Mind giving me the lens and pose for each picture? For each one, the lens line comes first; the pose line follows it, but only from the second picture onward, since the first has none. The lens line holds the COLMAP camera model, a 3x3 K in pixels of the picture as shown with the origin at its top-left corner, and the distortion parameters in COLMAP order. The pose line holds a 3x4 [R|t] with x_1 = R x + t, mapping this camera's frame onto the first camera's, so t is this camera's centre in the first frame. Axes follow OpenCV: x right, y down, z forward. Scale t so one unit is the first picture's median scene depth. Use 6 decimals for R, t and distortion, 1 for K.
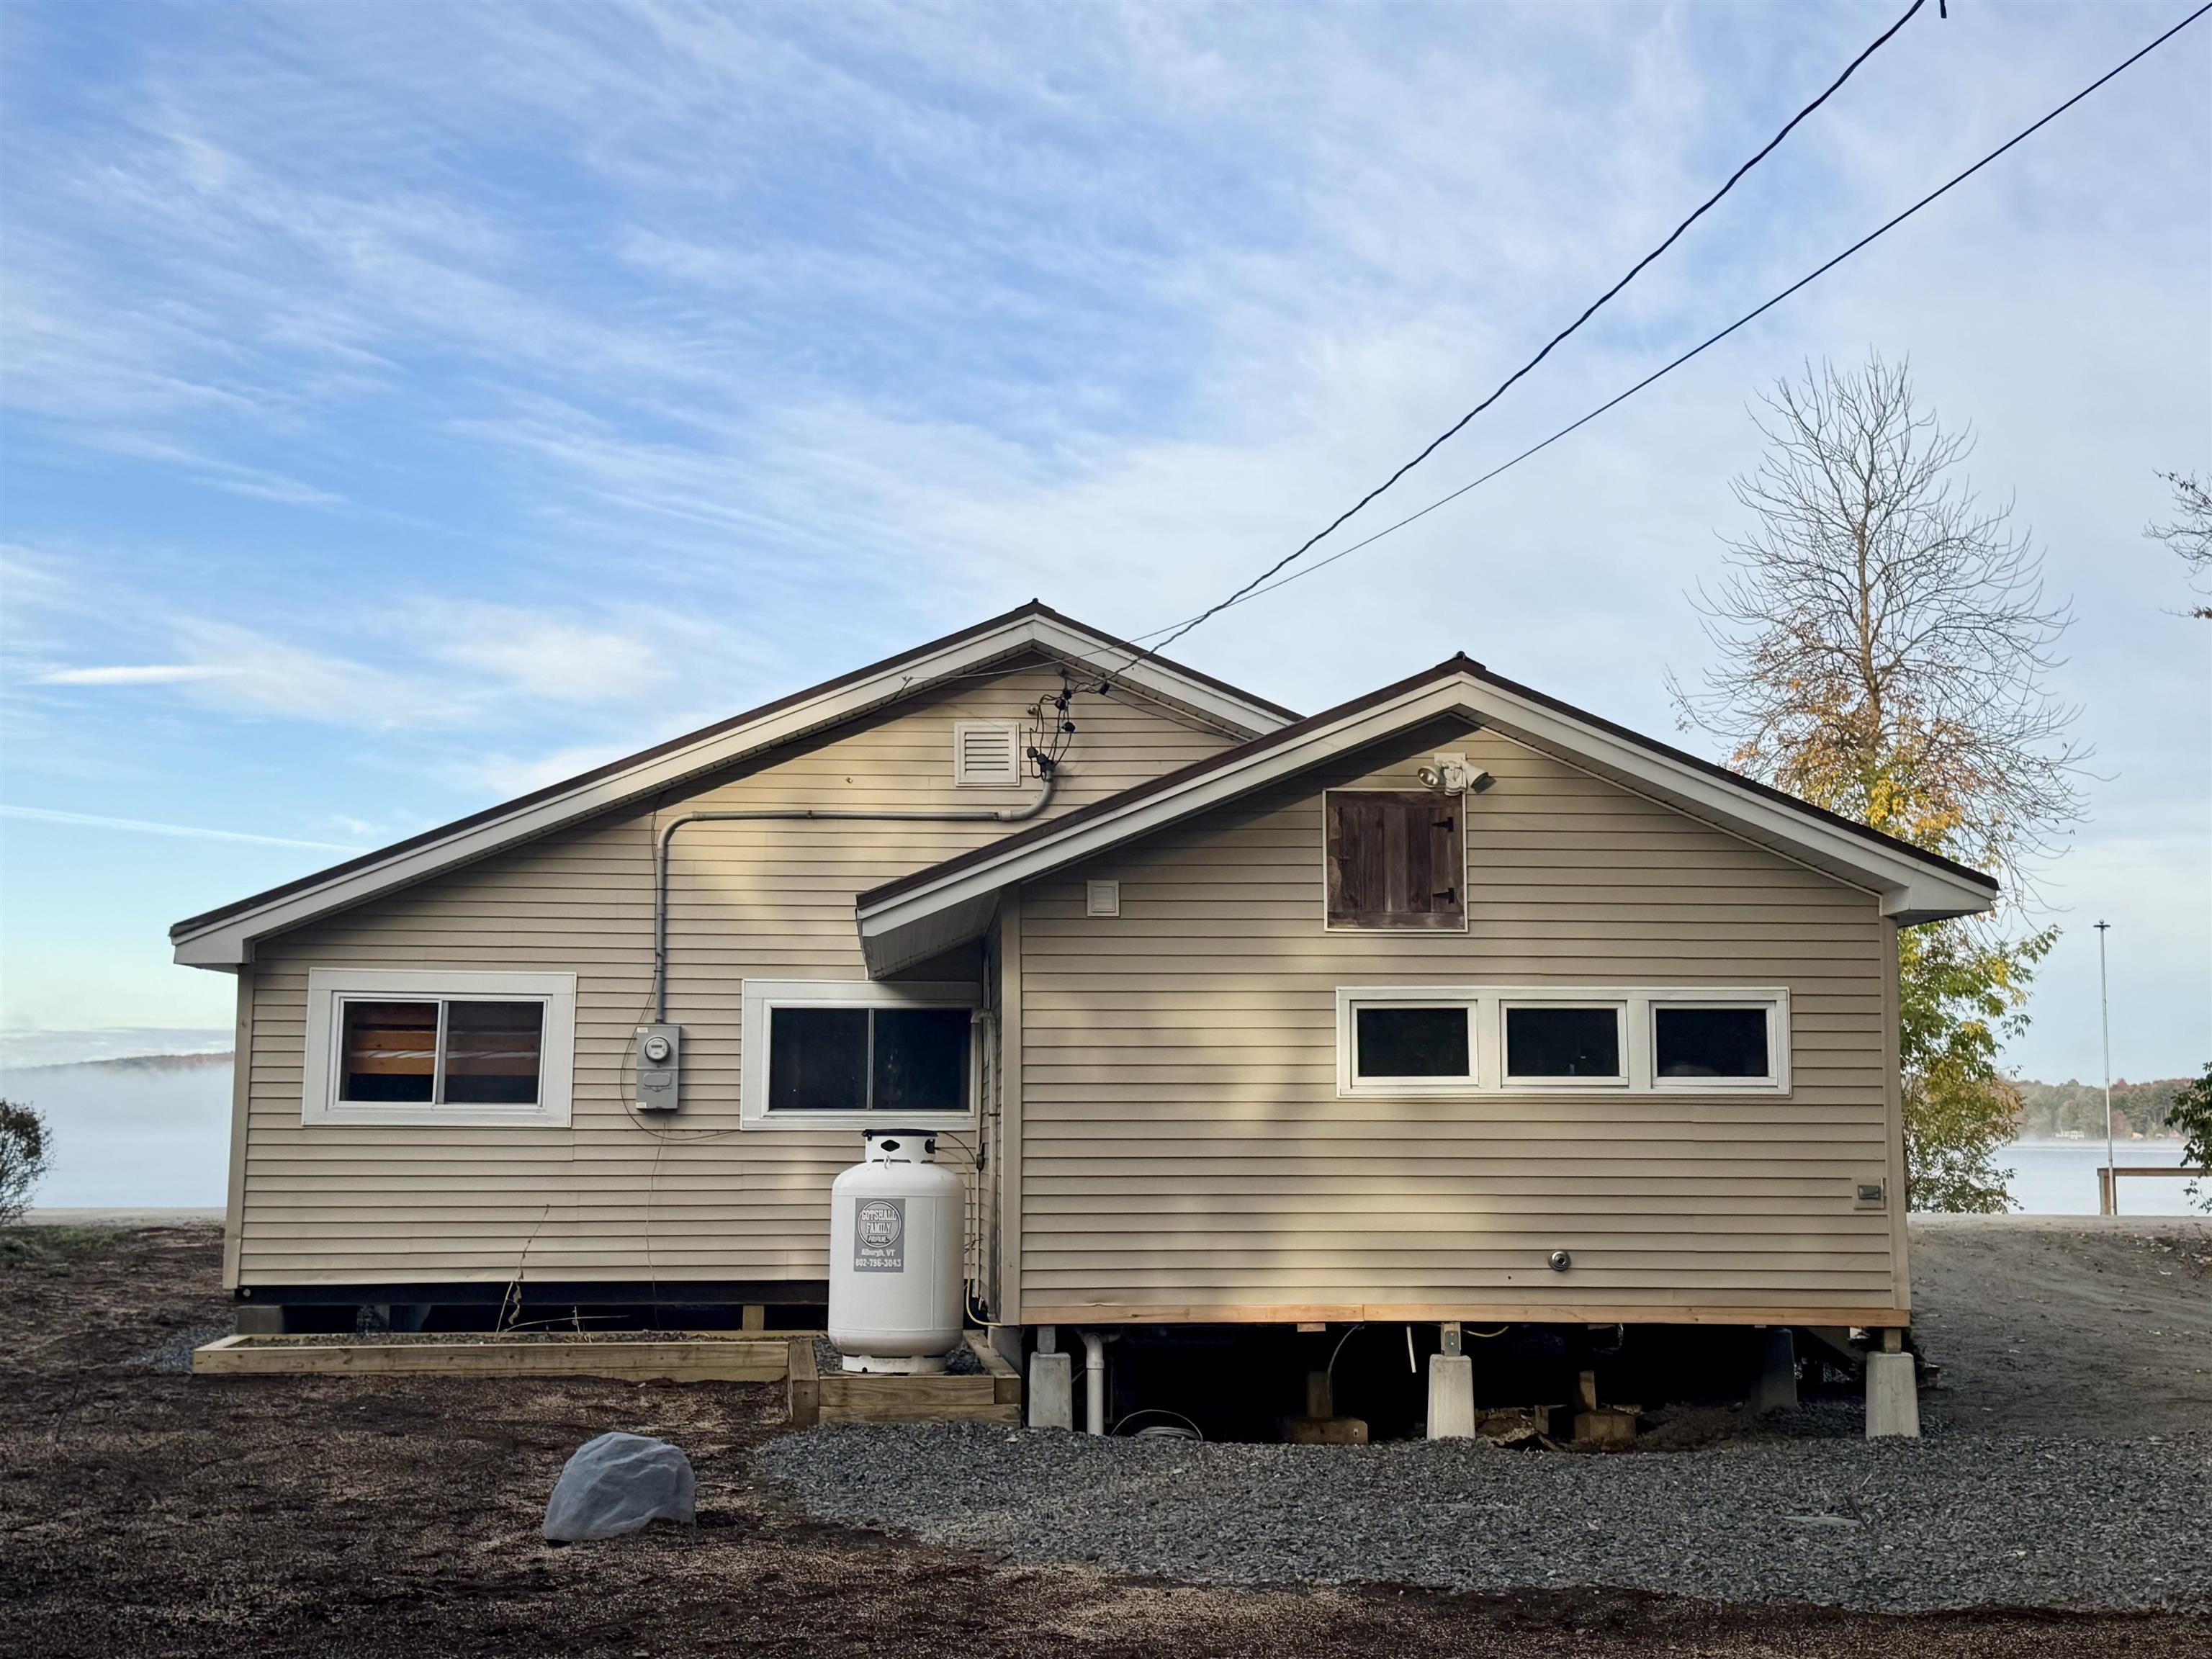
lens RADIAL K [[2666.5, 0, 1106.0], [0, 2666.5, 829.5], [0, 0, 1]] dist [-0.022475, 0.014518]
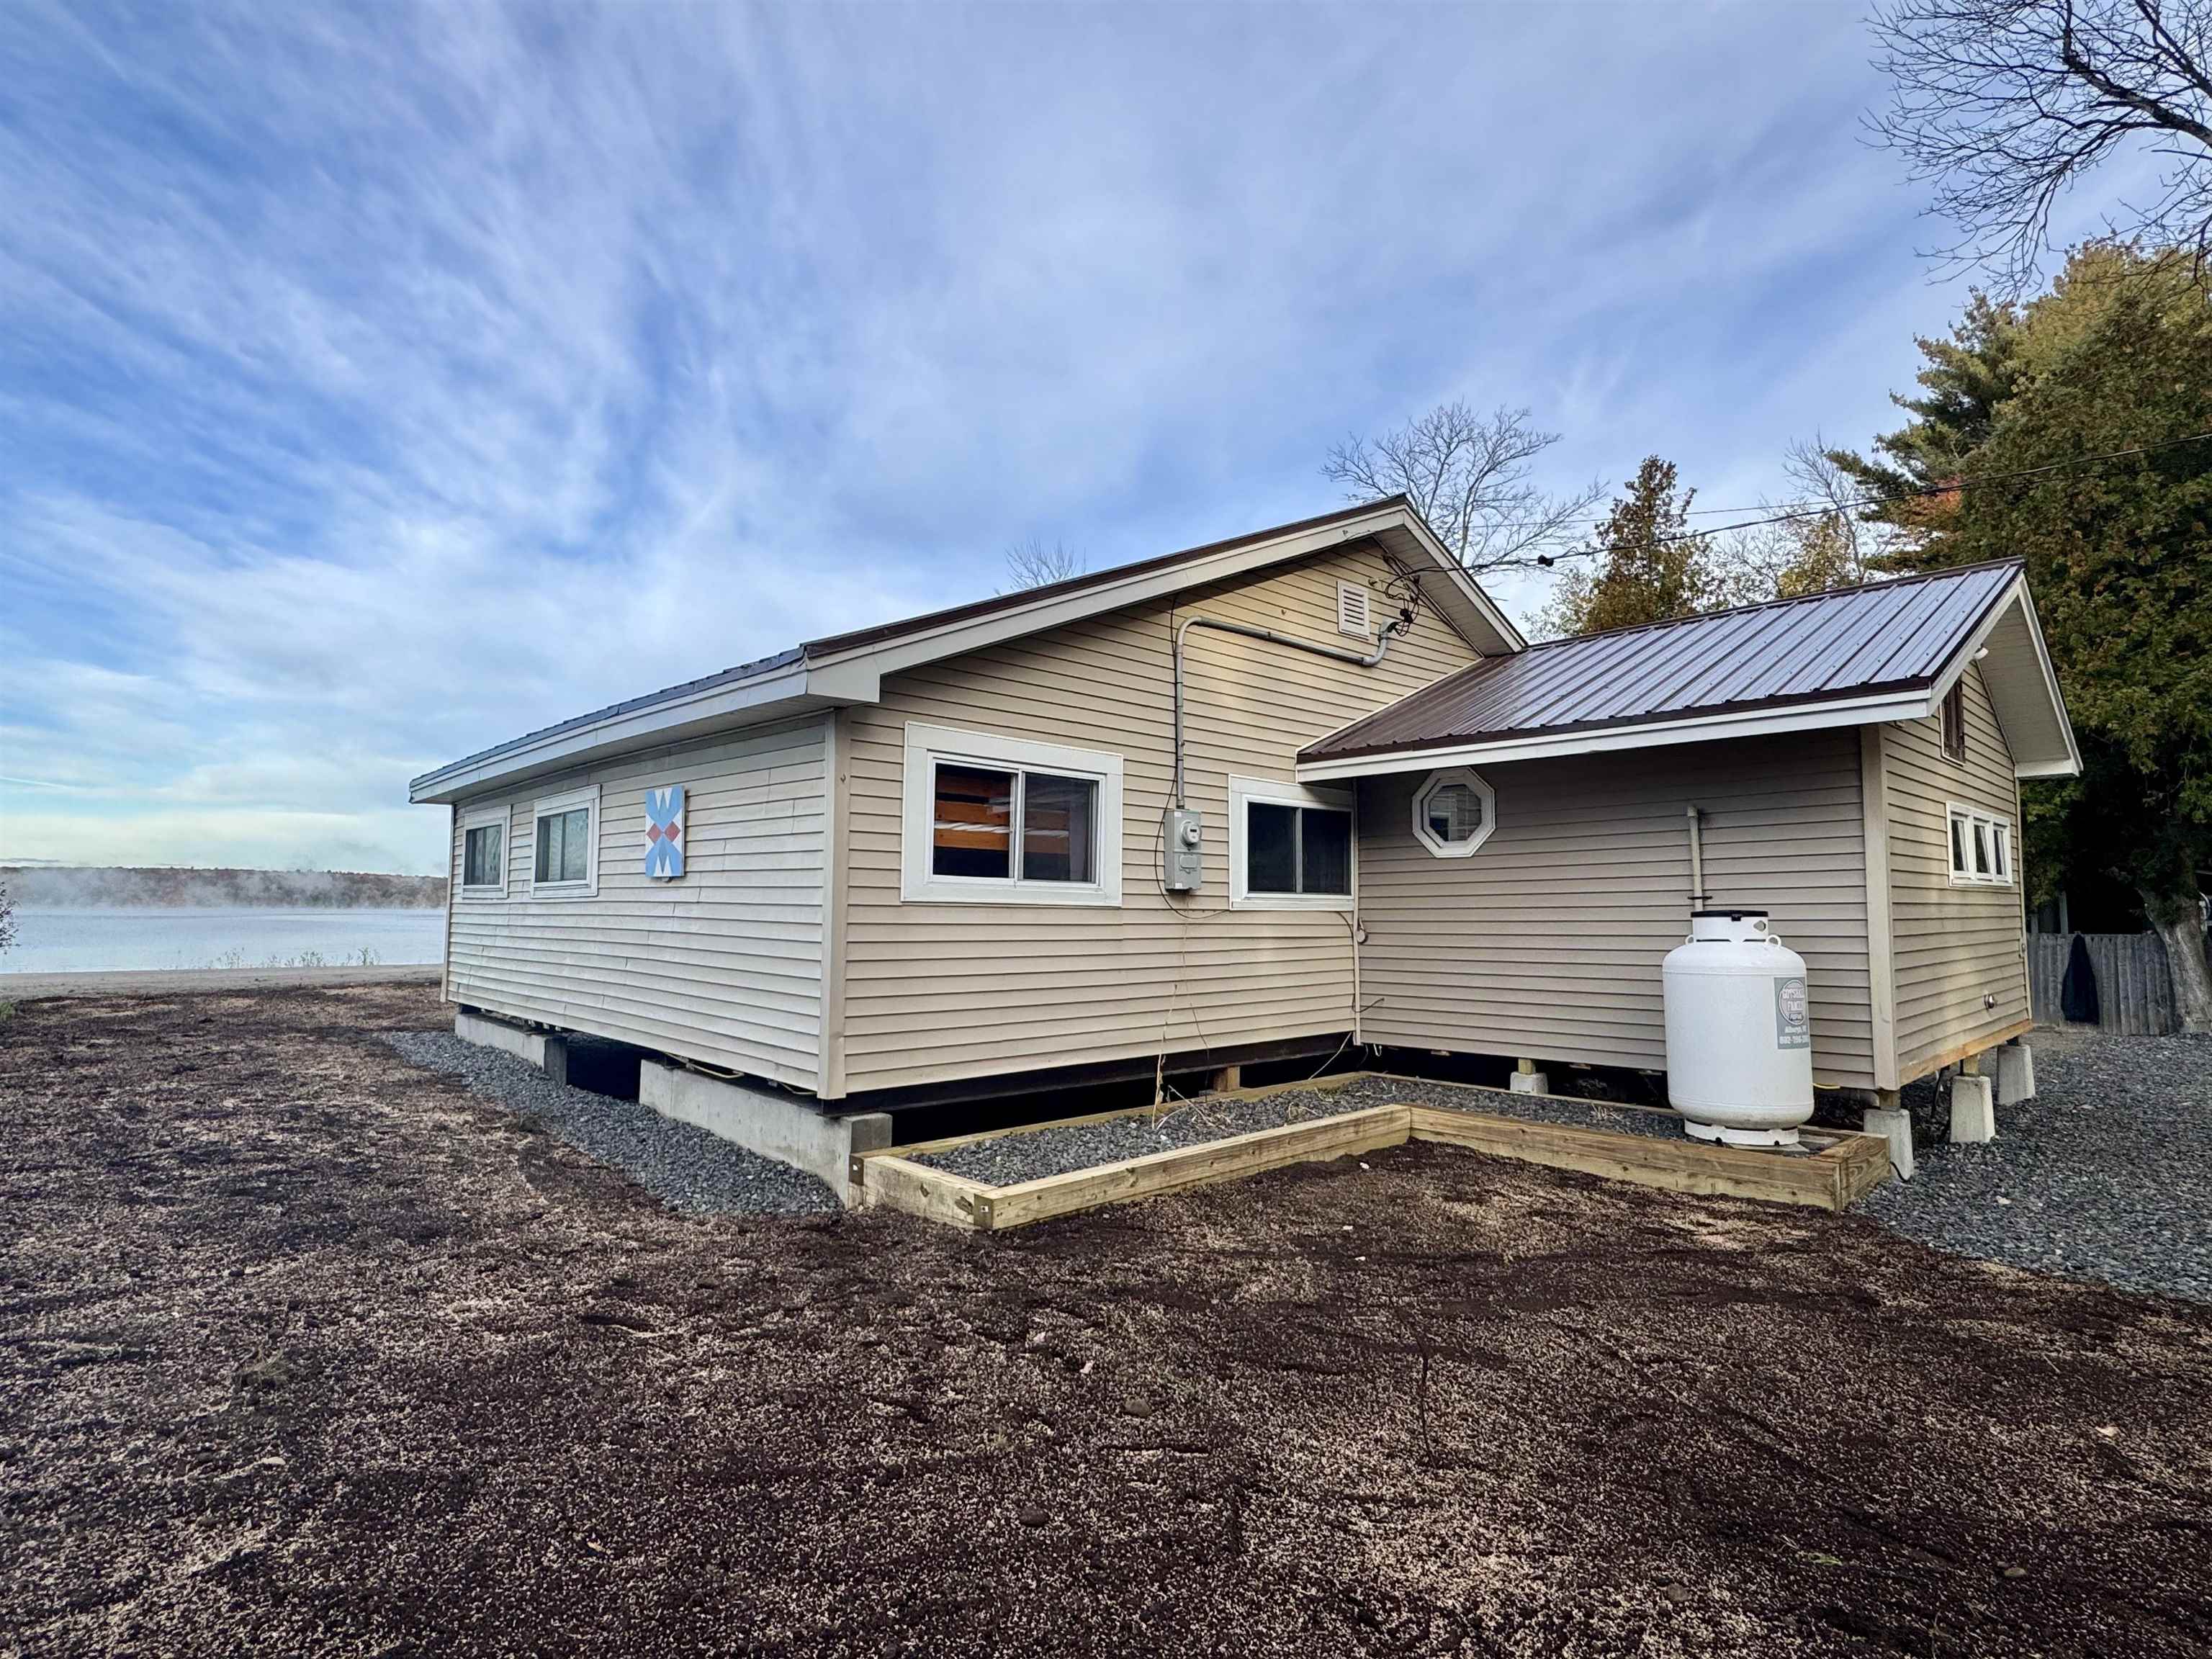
lens RADIAL K [[1131.2, 0, 1106.0], [0, 1131.2, 829.5], [0, 0, 1]] dist [0.029215, -0.028122]
pose [[0.795734, 0.048704, 0.603684, -0.464964], [-0.068321, 0.997618, 0.009569, 0.078890], [-0.601780, -0.048859, 0.797166, 0.661113]]
